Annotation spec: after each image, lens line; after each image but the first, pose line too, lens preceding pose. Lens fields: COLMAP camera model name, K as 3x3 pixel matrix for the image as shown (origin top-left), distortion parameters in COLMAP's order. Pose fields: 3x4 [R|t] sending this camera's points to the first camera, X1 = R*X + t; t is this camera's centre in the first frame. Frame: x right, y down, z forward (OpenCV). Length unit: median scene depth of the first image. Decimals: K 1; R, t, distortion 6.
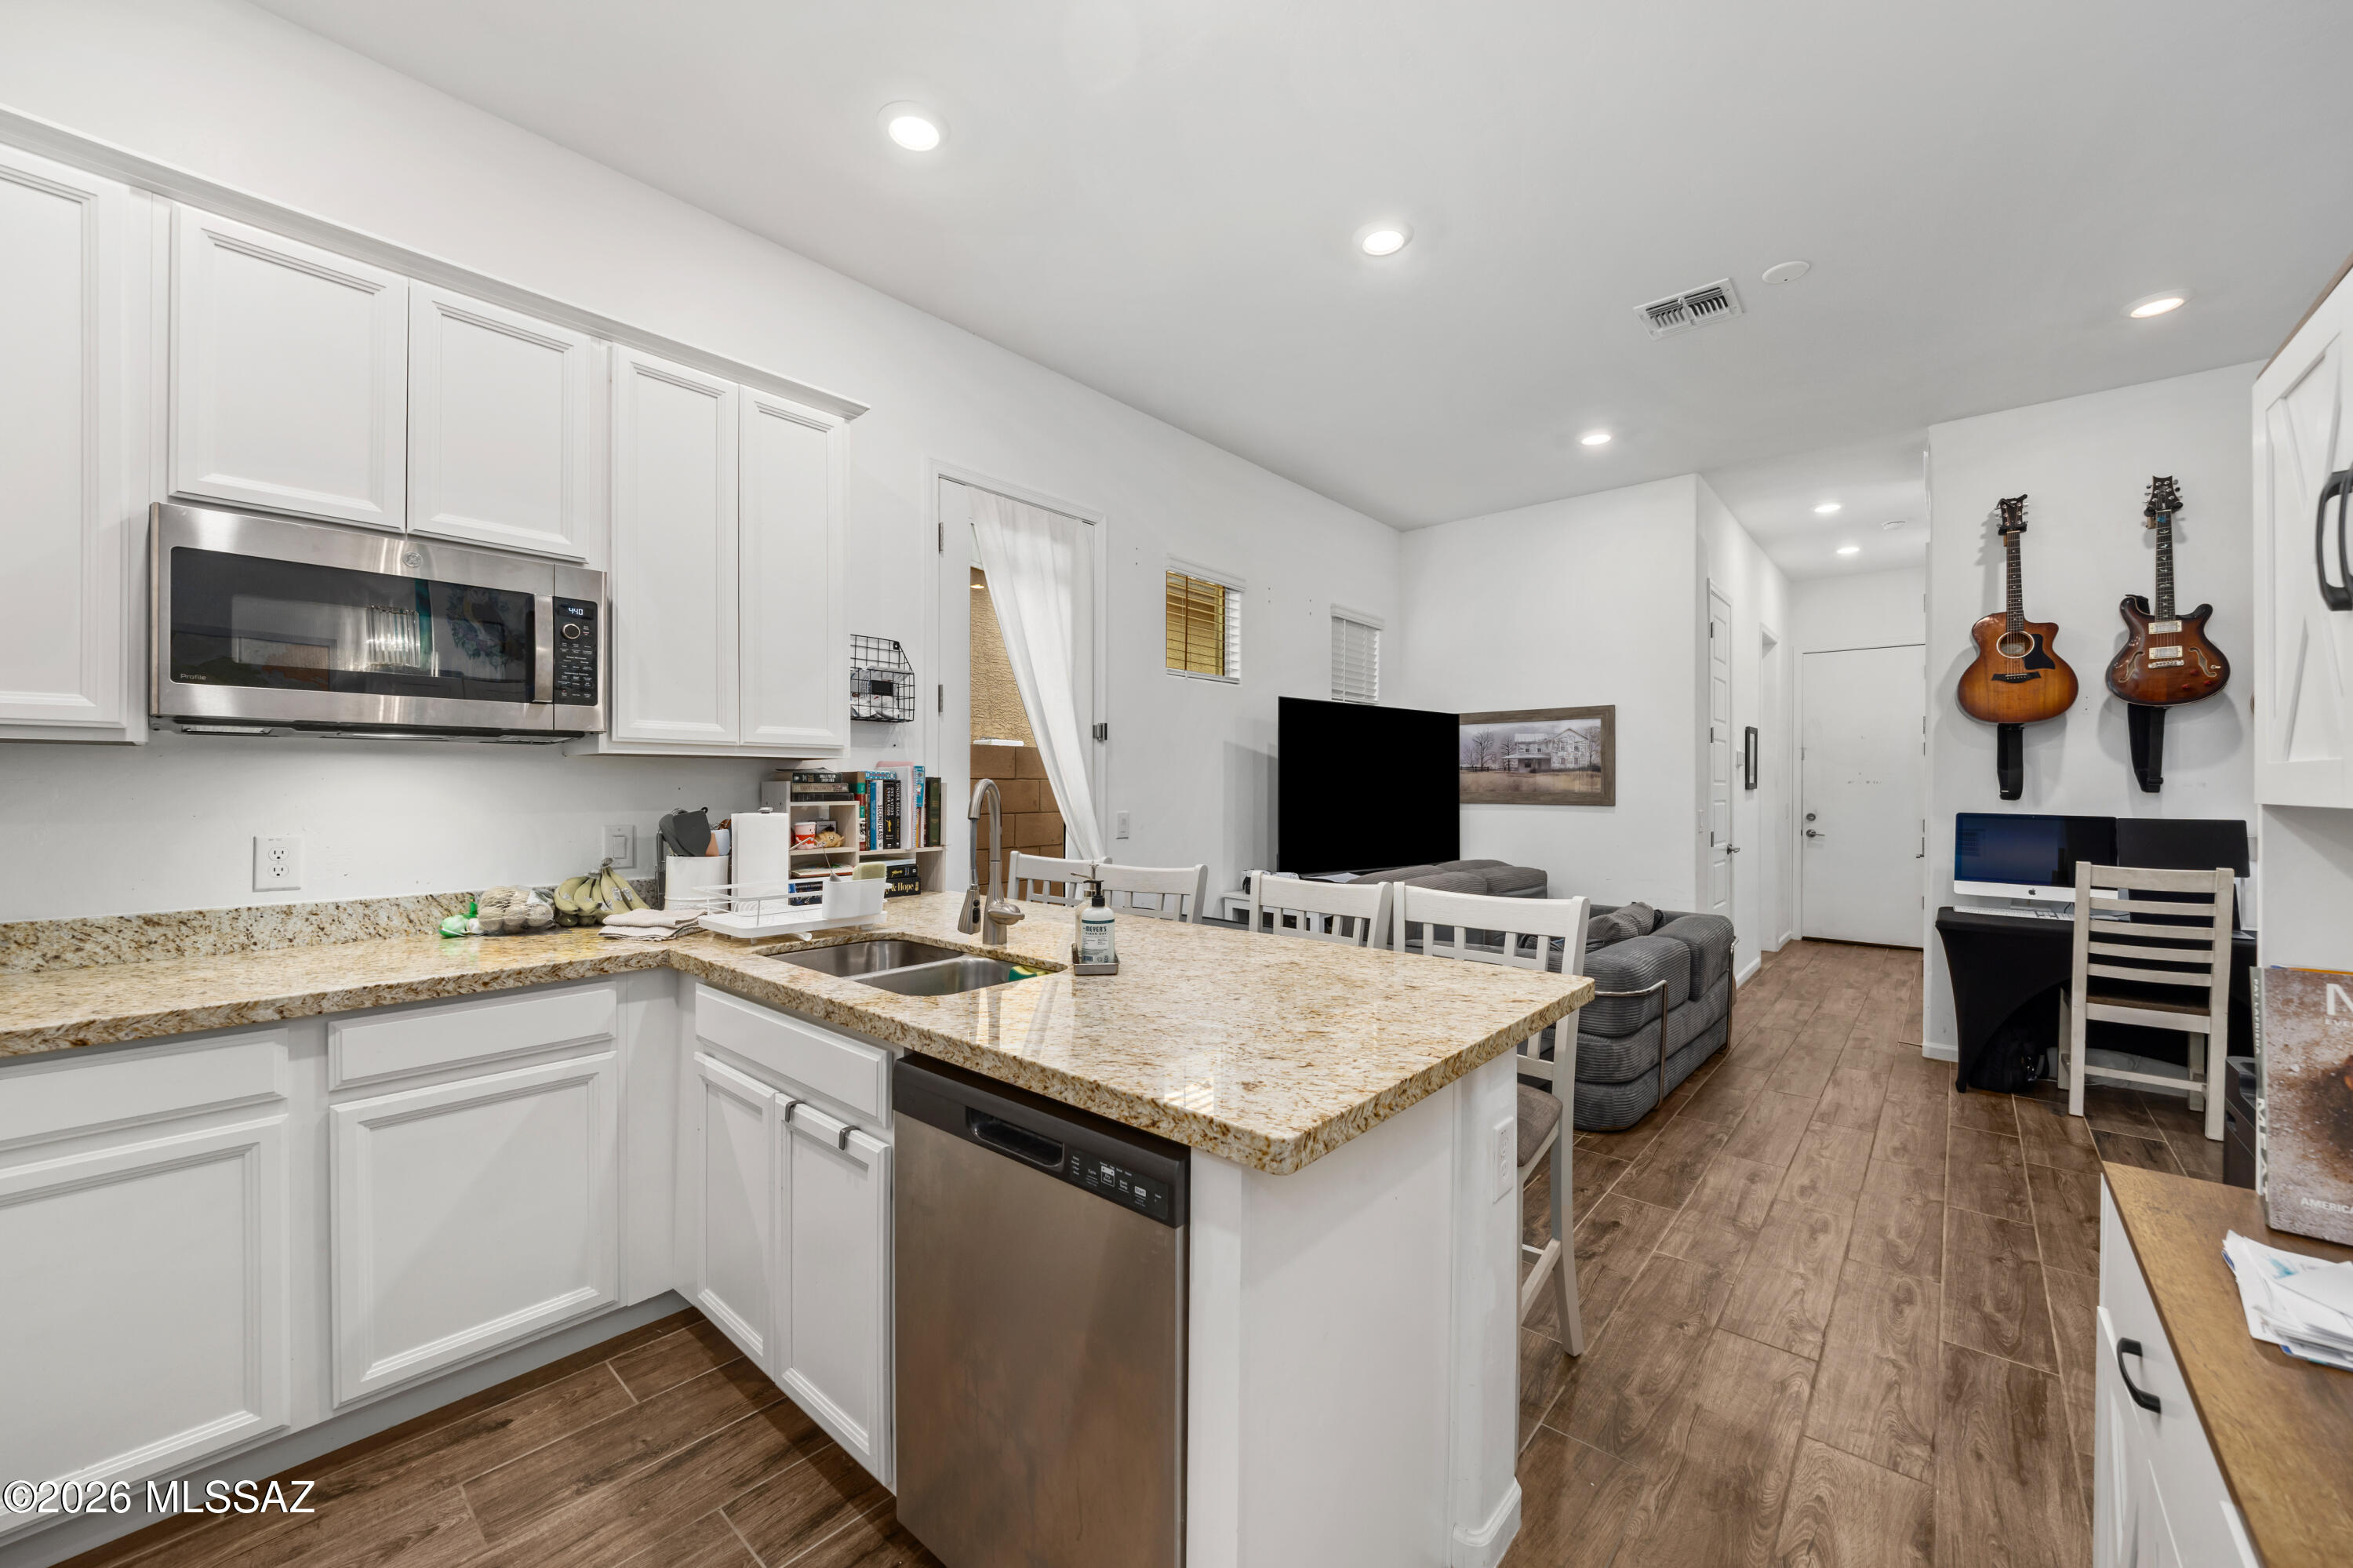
lens RADIAL K [[898.0, 0, 1176.9], [0, 898.0, 793.6], [0, 0, 1]] dist [-0.003240, -0.001186]
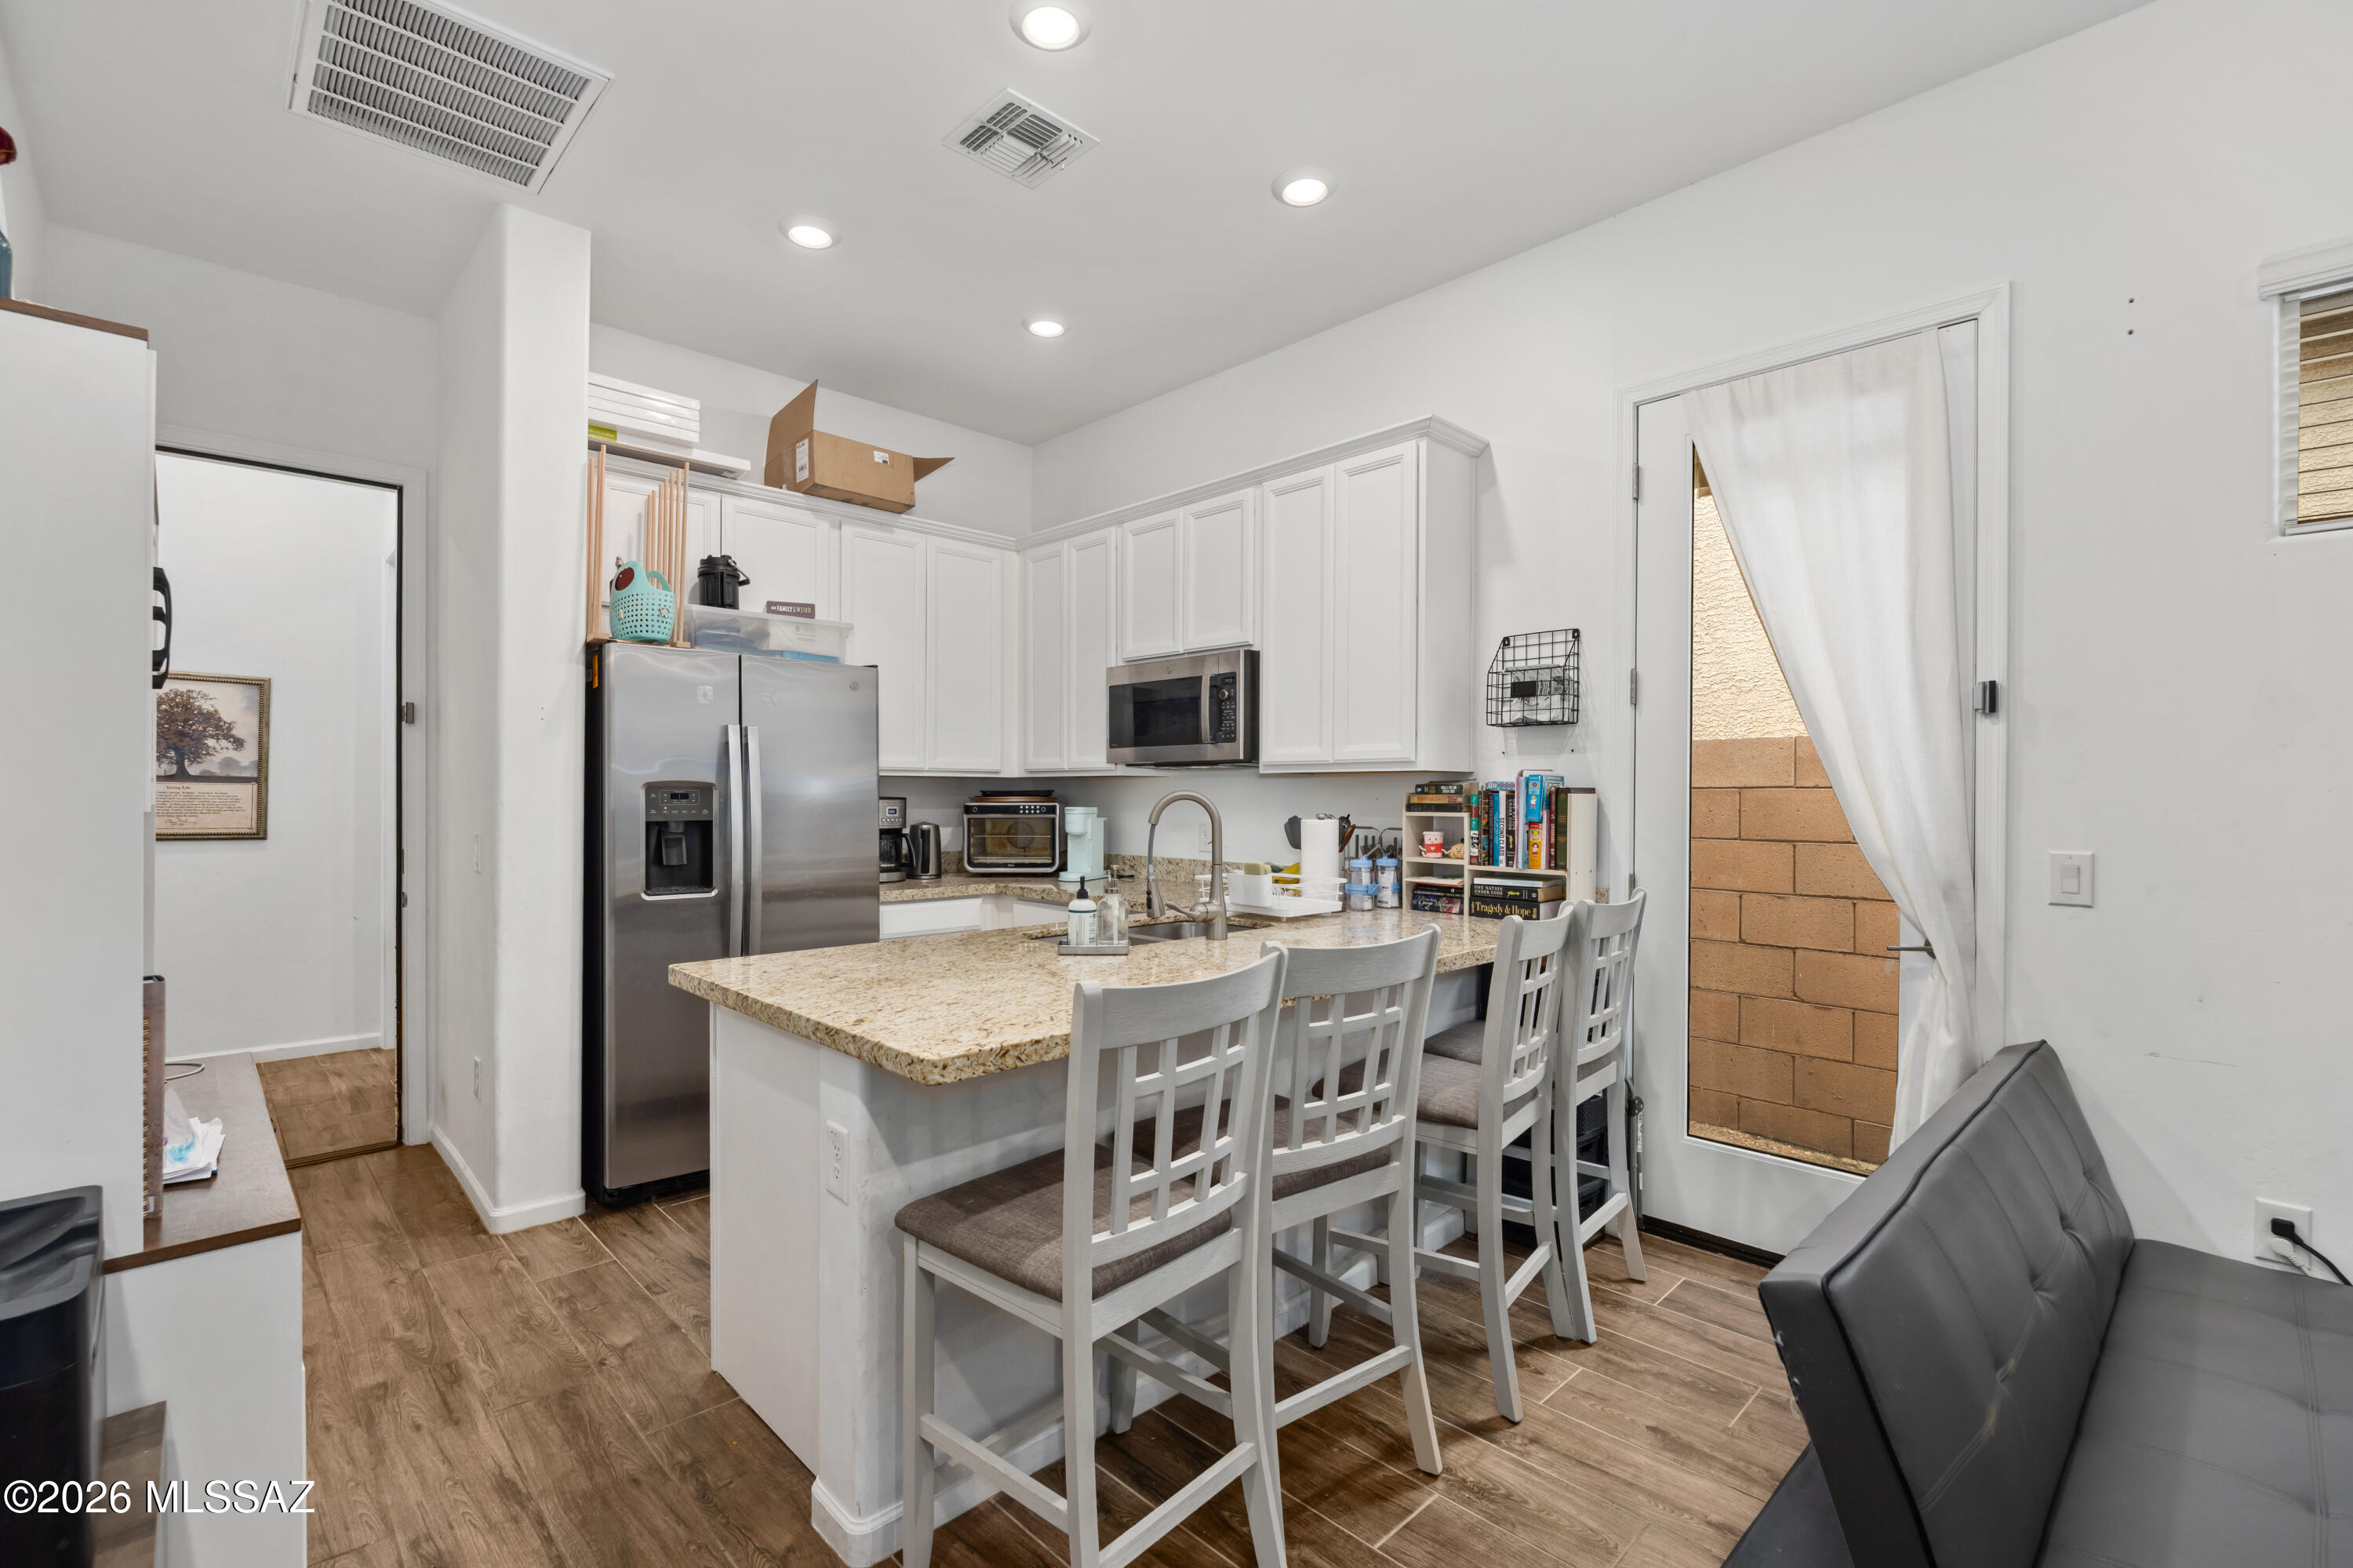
lens RADIAL K [[1038.3, 0, 1155.8], [0, 1038.3, 793.0], [0, 0, 1]] dist [-0.003329, 0.000262]
pose [[-0.087898, -0.002751, -0.996126, 0.583174], [-0.011458, 0.999933, -0.001751, -0.005365], [0.996064, 0.011260, -0.087923, 0.562498]]
